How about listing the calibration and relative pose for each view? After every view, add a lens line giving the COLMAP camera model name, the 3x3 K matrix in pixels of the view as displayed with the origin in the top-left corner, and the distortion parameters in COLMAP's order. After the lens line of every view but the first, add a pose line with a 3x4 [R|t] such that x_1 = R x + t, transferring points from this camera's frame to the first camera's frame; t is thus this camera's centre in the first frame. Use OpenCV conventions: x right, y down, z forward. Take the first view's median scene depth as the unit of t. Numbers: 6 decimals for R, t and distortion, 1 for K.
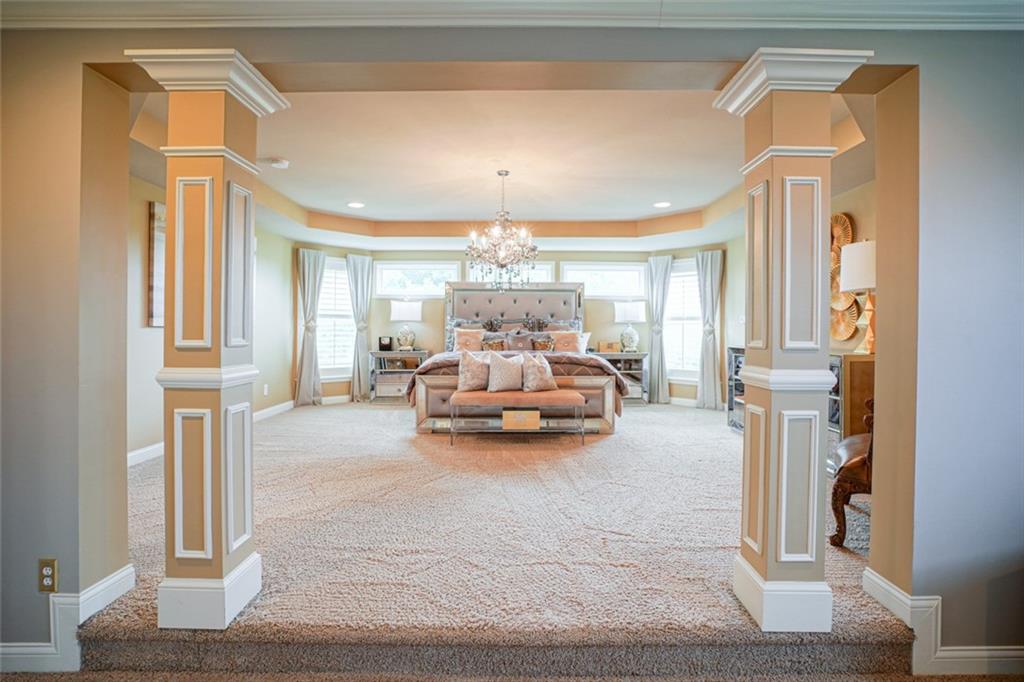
lens RADIAL K [[483.3, 0, 515.7], [0, 483.3, 333.2], [0, 0, 1]] dist [-0.049539, 0.018768]
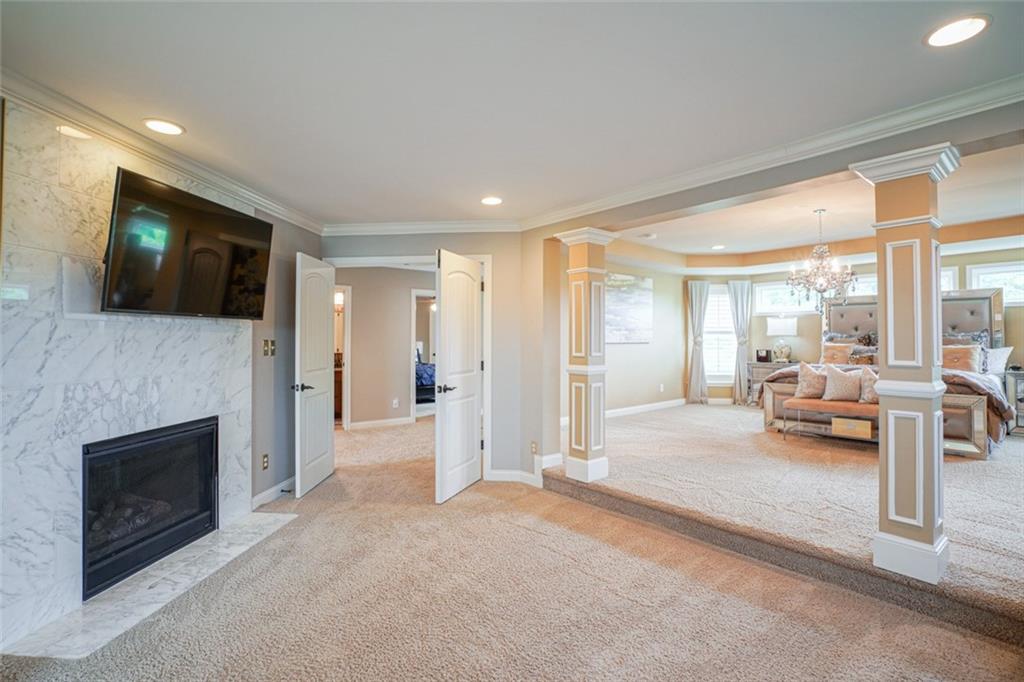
lens RADIAL K [[483.3, 0, 510.9], [0, 483.3, 331.2], [0, 0, 1]] dist [-0.049539, 0.018768]
pose [[0.635319, -0.018980, -0.772017, 0.251019], [-0.000119, 0.999696, -0.024675, -0.009373], [0.772250, 0.015769, 0.635123, -0.201259]]
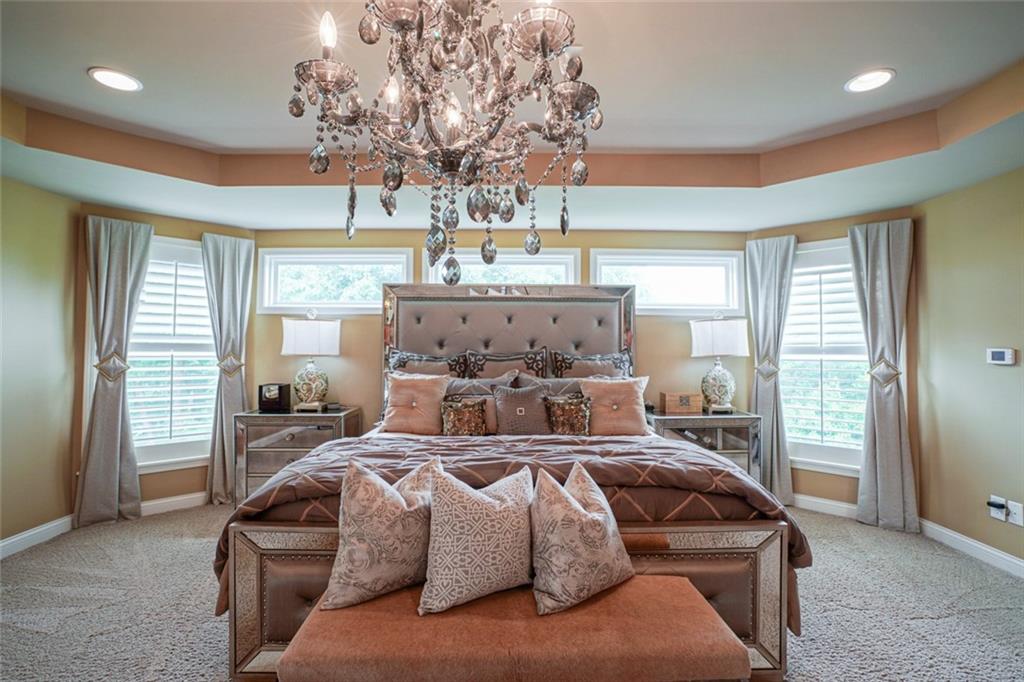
lens RADIAL K [[483.3, 0, 522.1], [0, 483.3, 335.6], [0, 0, 1]] dist [-0.049539, 0.018768]
pose [[0.999780, -0.001476, 0.020934, 0.001152], [0.002211, 0.999381, -0.035123, -0.031452], [-0.020869, 0.035162, 0.999164, 0.507324]]
